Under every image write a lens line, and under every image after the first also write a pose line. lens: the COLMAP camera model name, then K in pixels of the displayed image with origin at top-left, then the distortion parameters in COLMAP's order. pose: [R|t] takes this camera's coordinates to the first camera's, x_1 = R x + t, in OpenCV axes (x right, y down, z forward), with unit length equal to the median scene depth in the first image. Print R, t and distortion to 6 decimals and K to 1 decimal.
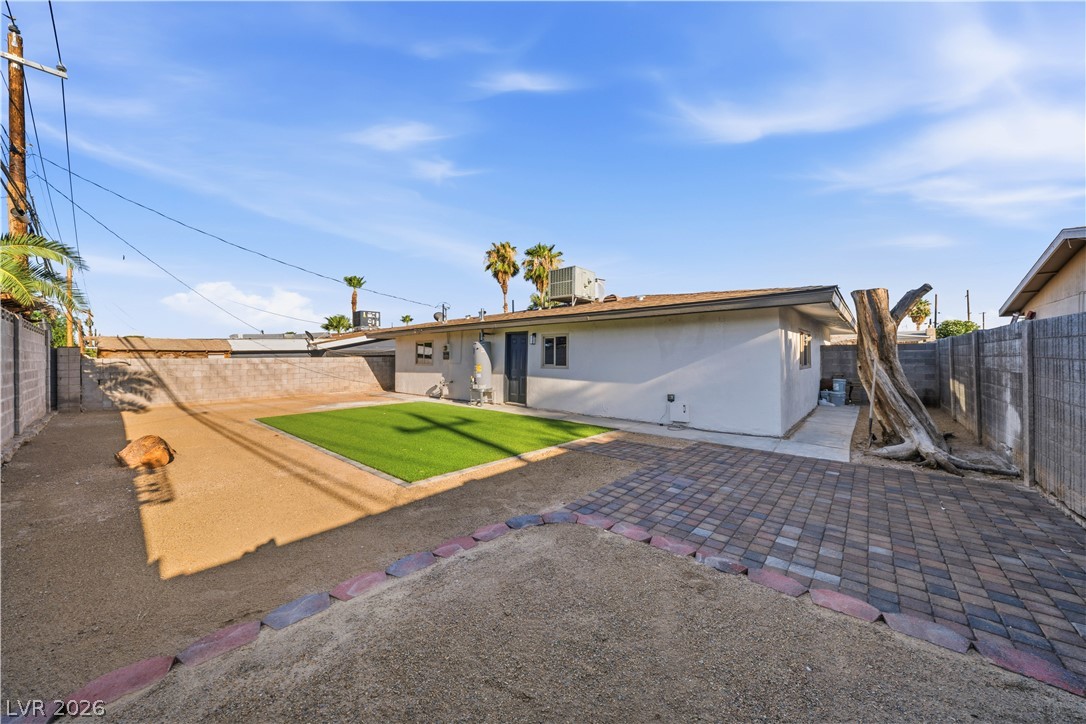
lens RADIAL K [[382.6, 0, 540.3], [0, 382.6, 359.2], [0, 0, 1]] dist [0.011745, -0.005804]
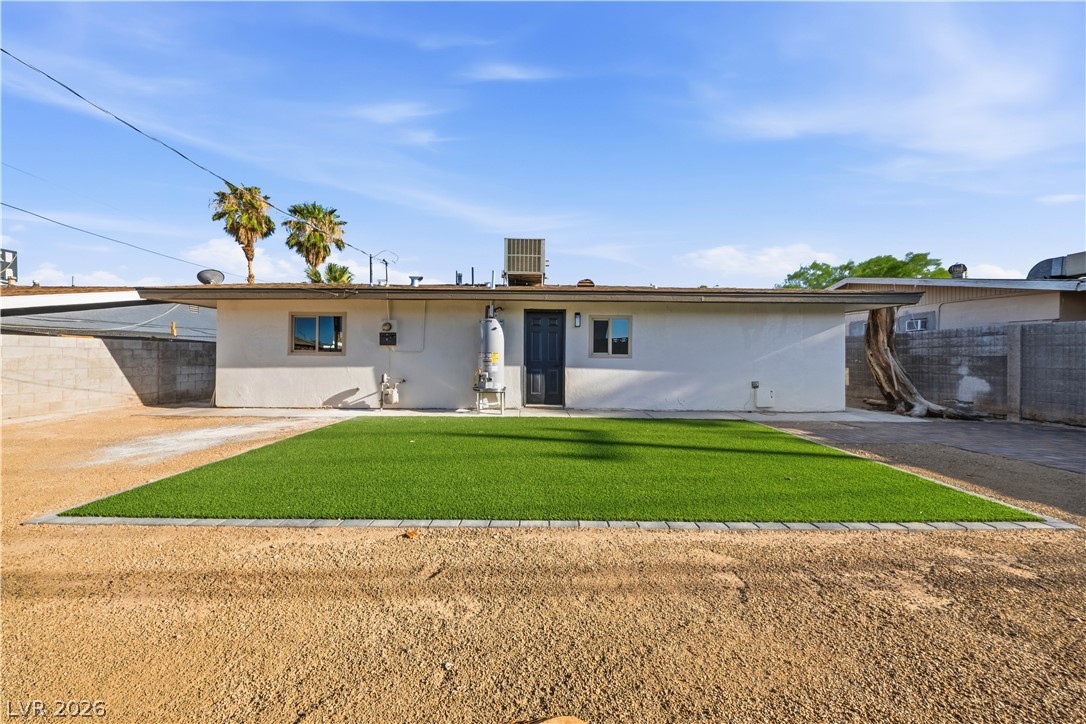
lens RADIAL K [[382.6, 0, 540.3], [0, 382.6, 359.2], [0, 0, 1]] dist [0.011745, -0.005804]
pose [[0.747893, 0.006809, 0.663784, -0.456228], [-0.006020, 0.999976, -0.003475, 0.023018], [-0.663791, -0.001397, 0.747916, 0.360988]]
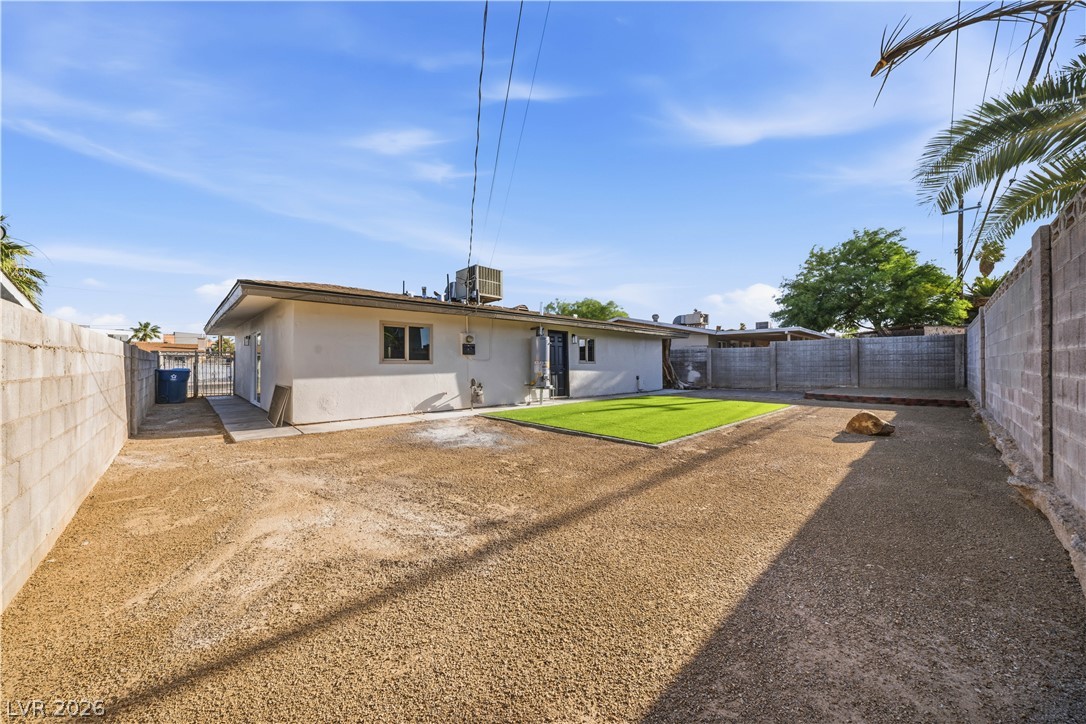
lens RADIAL K [[382.6, 0, 540.3], [0, 382.6, 359.2], [0, 0, 1]] dist [0.011745, -0.005804]
pose [[0.088099, 0.016036, 0.995983, -0.929007], [0.008319, 0.999824, -0.016833, 0.021969], [-0.996077, 0.009768, 0.087950, 0.772147]]
